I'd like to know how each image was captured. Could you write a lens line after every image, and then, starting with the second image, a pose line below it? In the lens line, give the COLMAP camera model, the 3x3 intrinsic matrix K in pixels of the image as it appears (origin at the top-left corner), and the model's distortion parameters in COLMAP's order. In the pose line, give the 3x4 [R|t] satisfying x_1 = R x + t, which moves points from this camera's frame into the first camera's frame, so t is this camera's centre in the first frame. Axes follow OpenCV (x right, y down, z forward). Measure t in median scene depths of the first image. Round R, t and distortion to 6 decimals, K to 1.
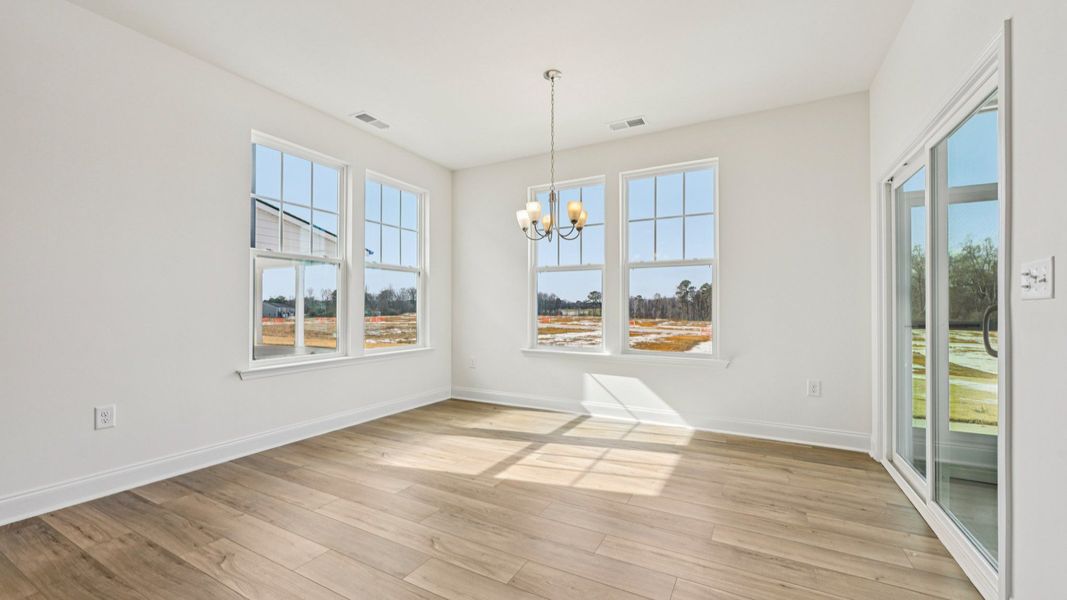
lens RADIAL K [[421.0, 0, 533.5], [0, 421.0, 300.0], [0, 0, 1]] dist [-0.000217, -0.000083]
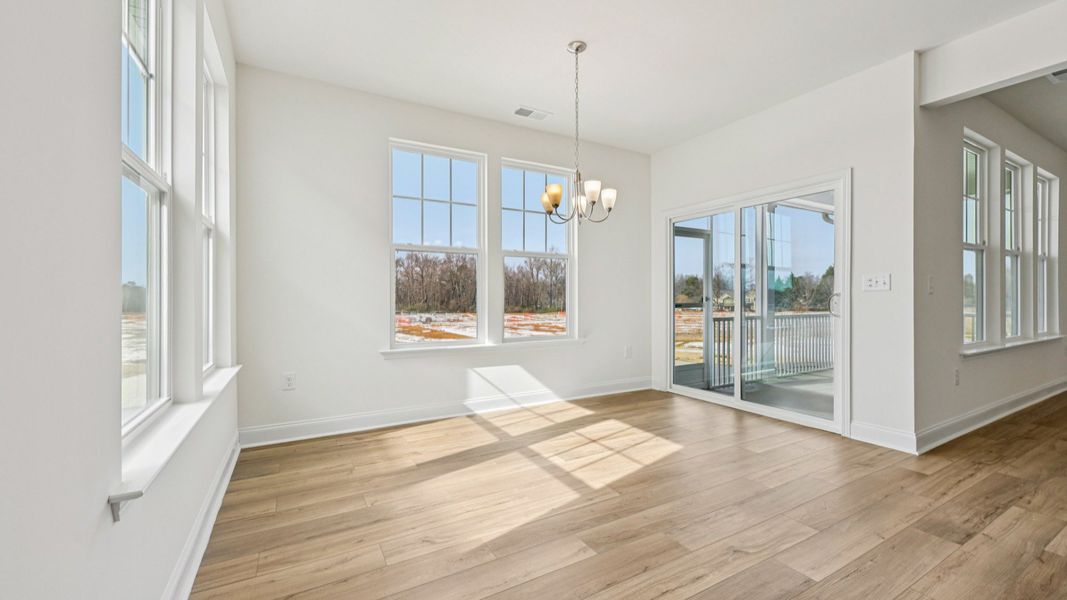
lens RADIAL K [[424.7, 0, 532.2], [0, 424.7, 312.5], [0, 0, 1]] dist [0.001009, 0.000056]
pose [[0.531247, -0.033276, 0.846563, -0.722191], [-0.013938, 0.998750, 0.048005, 0.014737], [-0.847102, -0.037302, 0.530119, 0.534769]]
